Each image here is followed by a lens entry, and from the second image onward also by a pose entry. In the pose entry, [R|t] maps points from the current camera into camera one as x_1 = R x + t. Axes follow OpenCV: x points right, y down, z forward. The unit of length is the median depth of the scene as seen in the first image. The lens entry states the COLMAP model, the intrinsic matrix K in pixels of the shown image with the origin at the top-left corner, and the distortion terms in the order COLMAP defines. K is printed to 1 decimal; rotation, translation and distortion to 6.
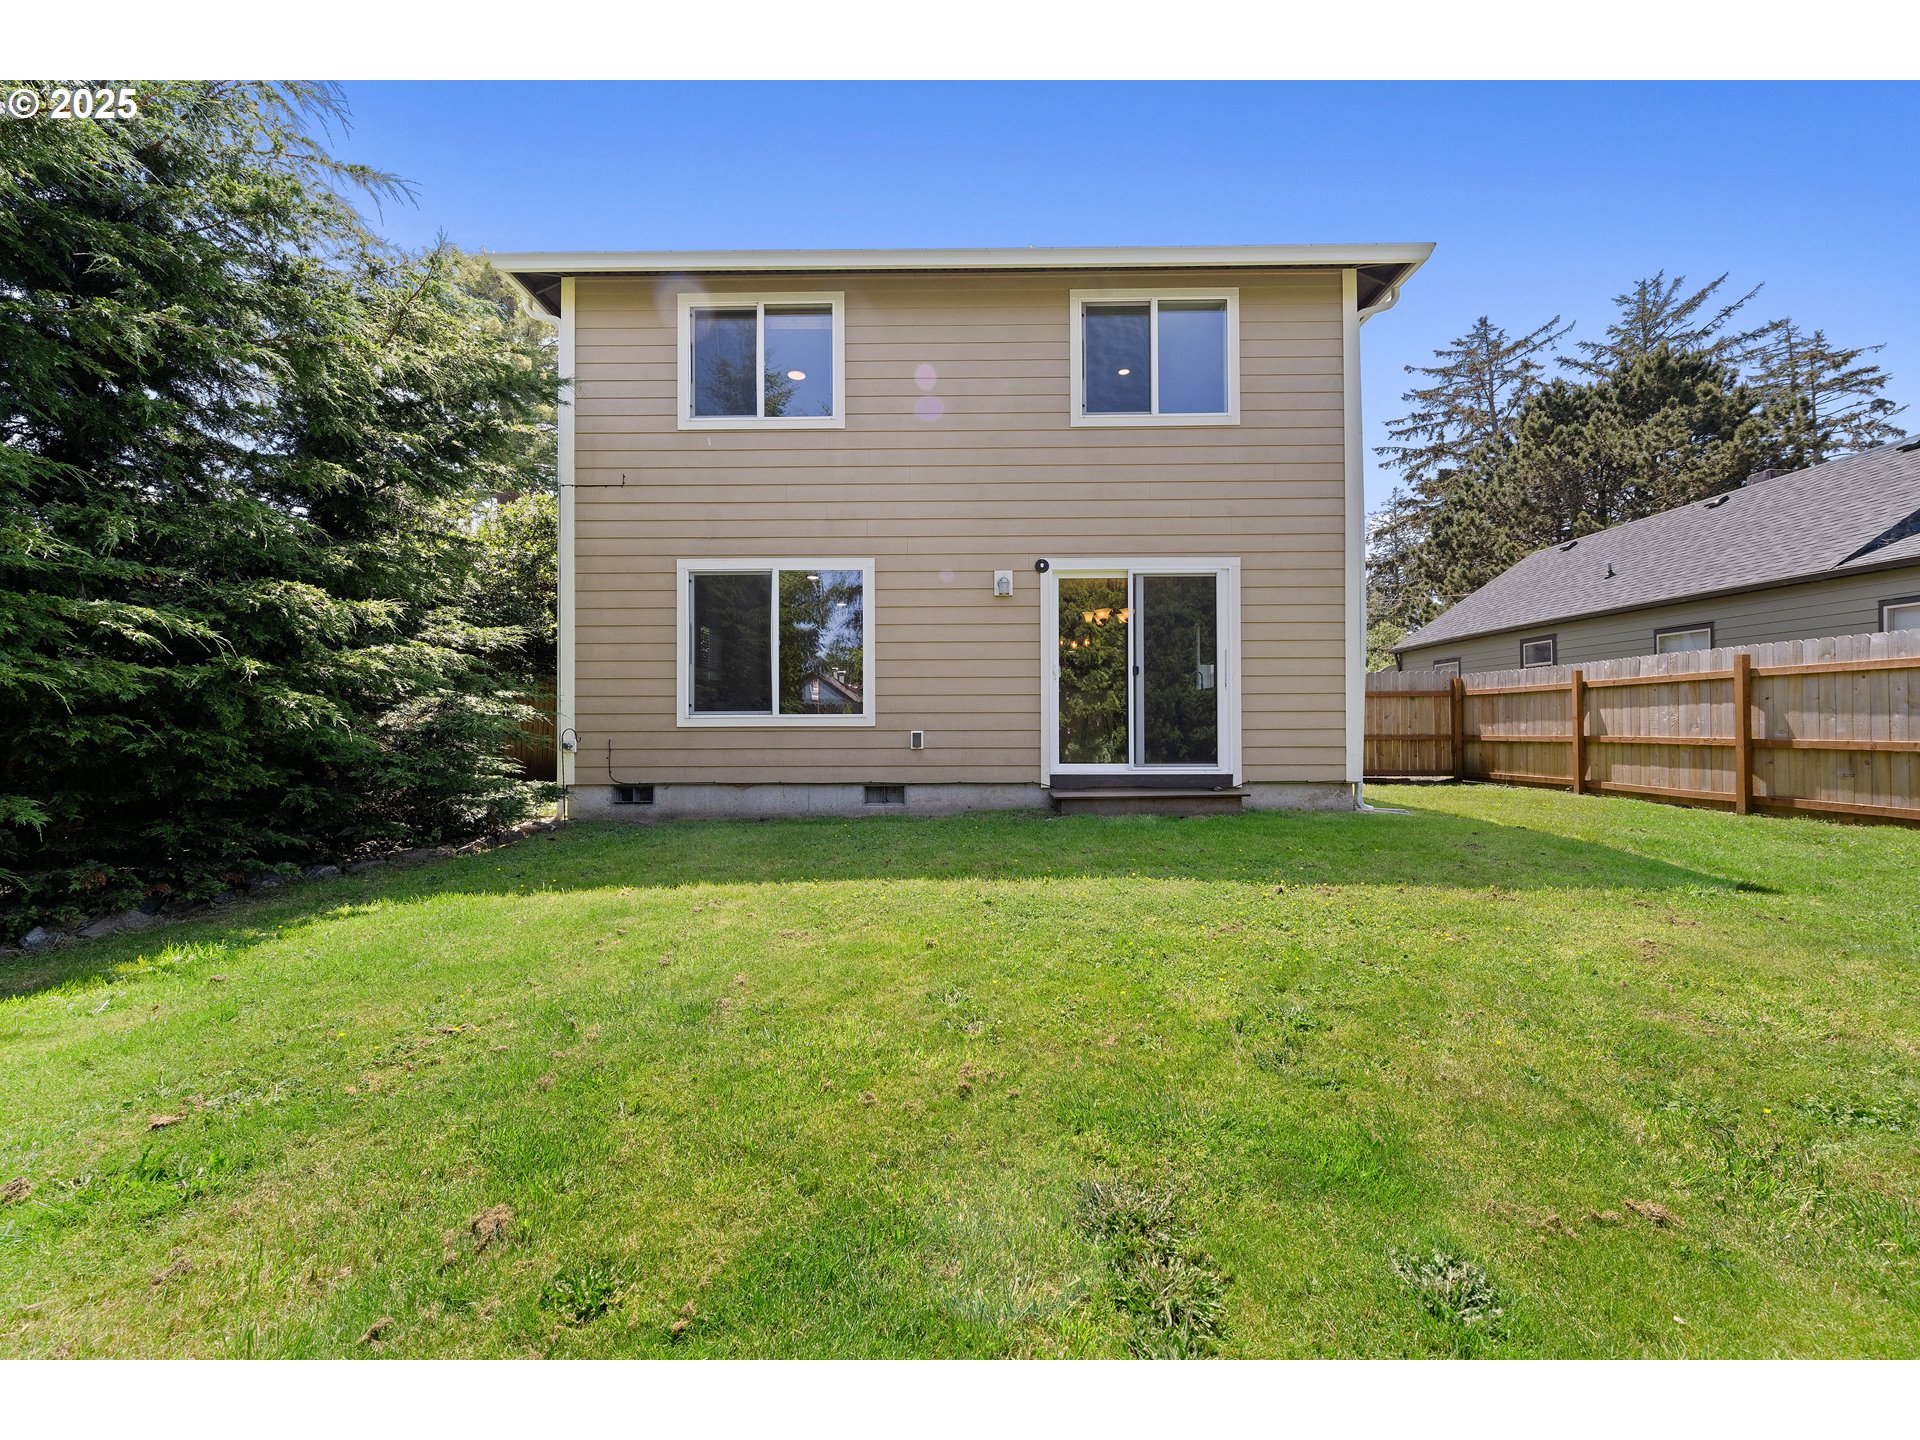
lens RADIAL K [[758.6, 0, 960.0], [0, 758.6, 720.0], [0, 0, 1]] dist [-0.000161, 0.000557]
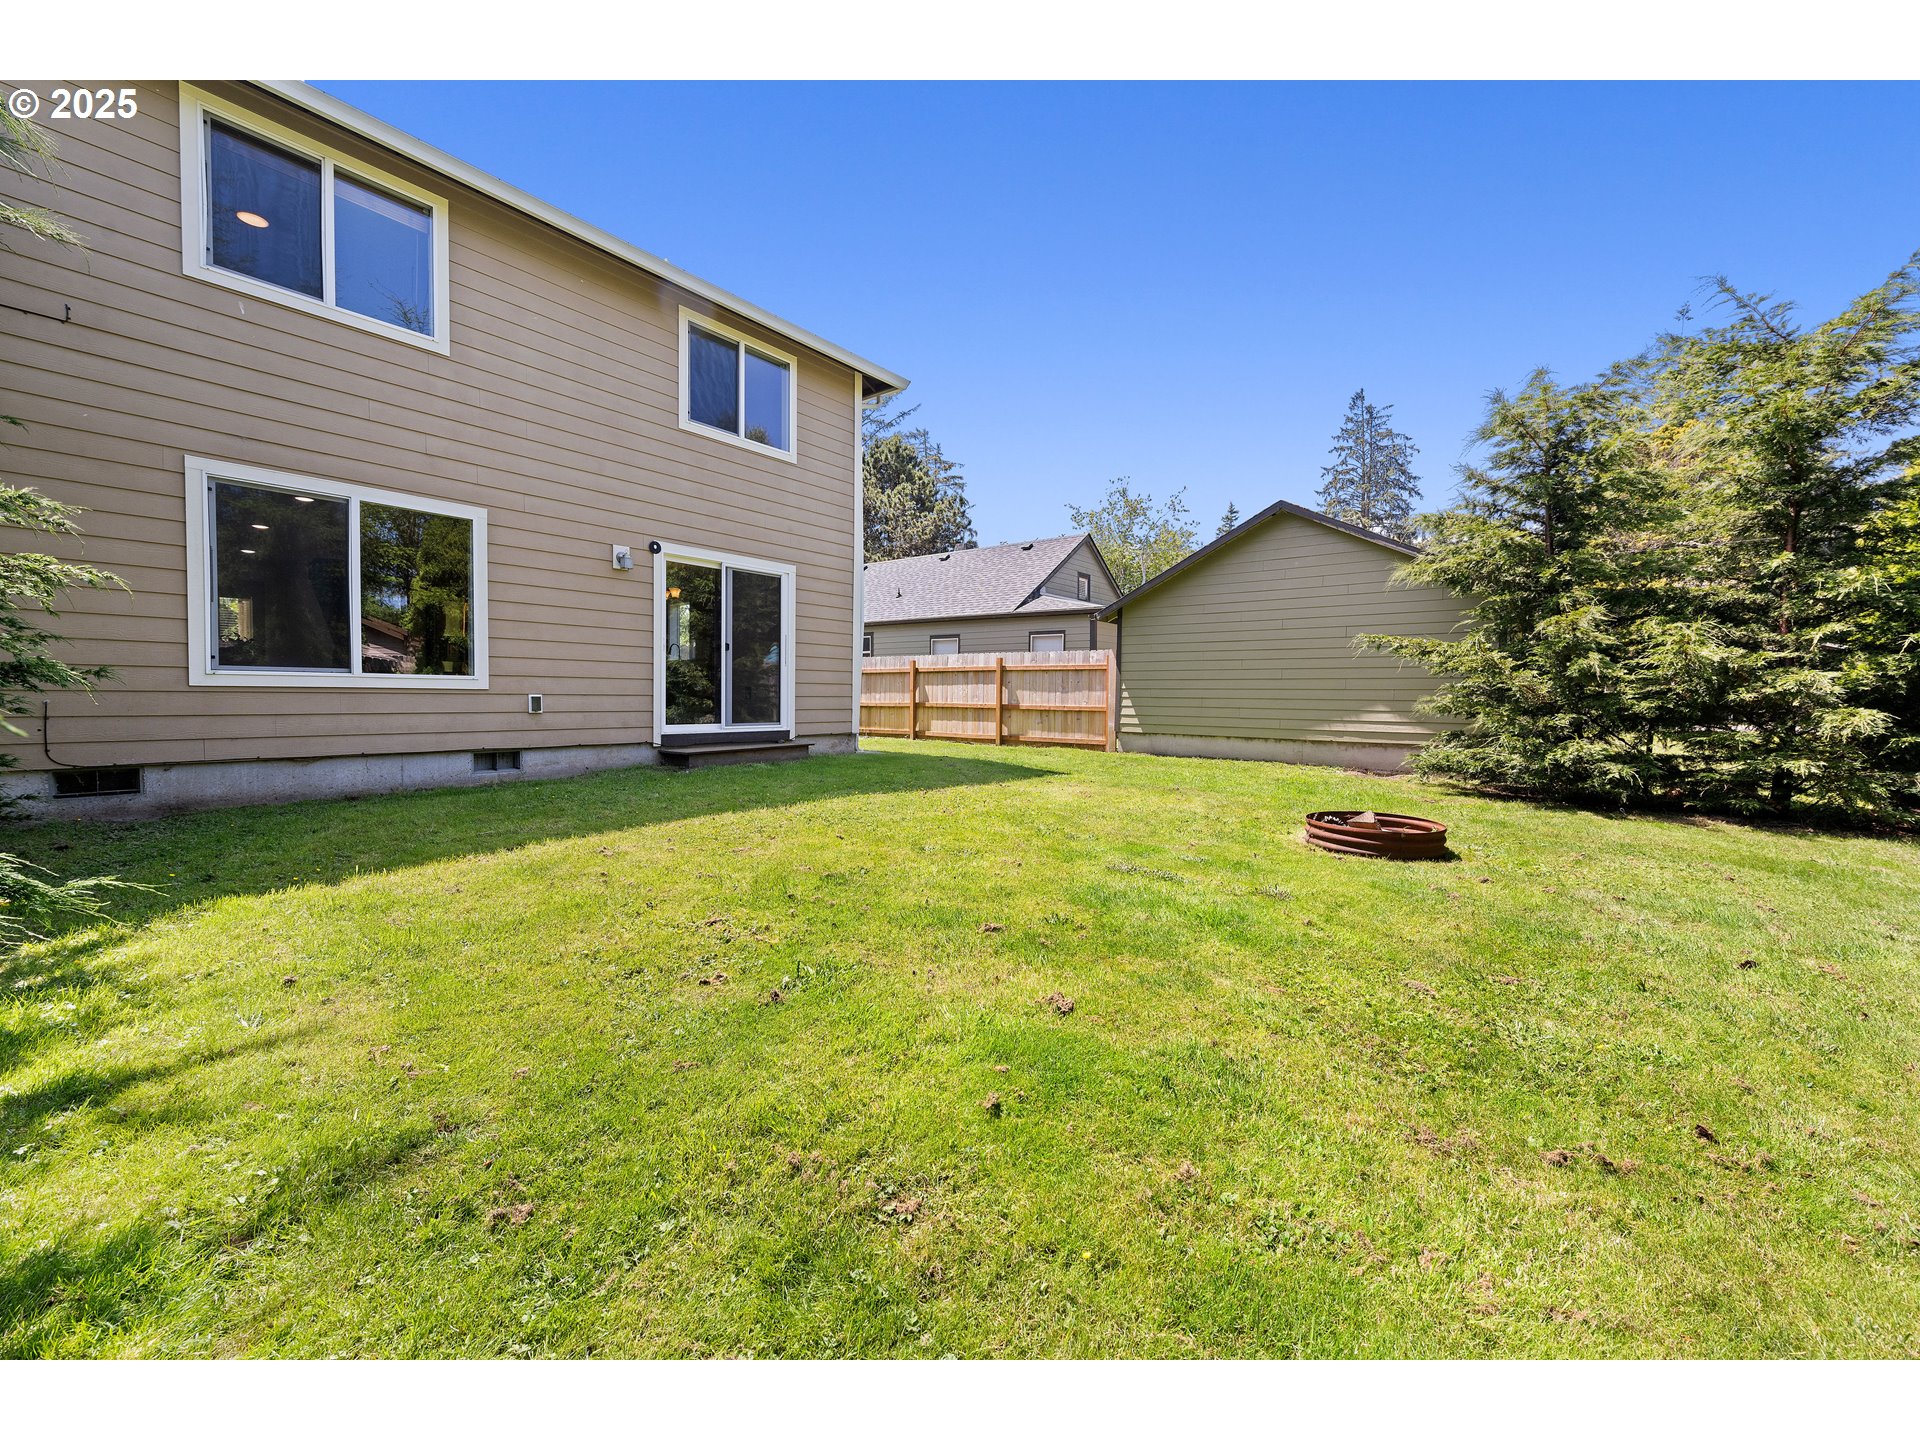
lens RADIAL K [[753.8, 0, 964.5], [0, 753.8, 718.0], [0, 0, 1]] dist [0.000137, -0.000270]
pose [[0.610641, -0.012976, 0.791801, -0.490270], [-0.019528, 0.999315, 0.031437, 0.002828], [-0.791667, -0.034659, 0.609969, -0.040162]]
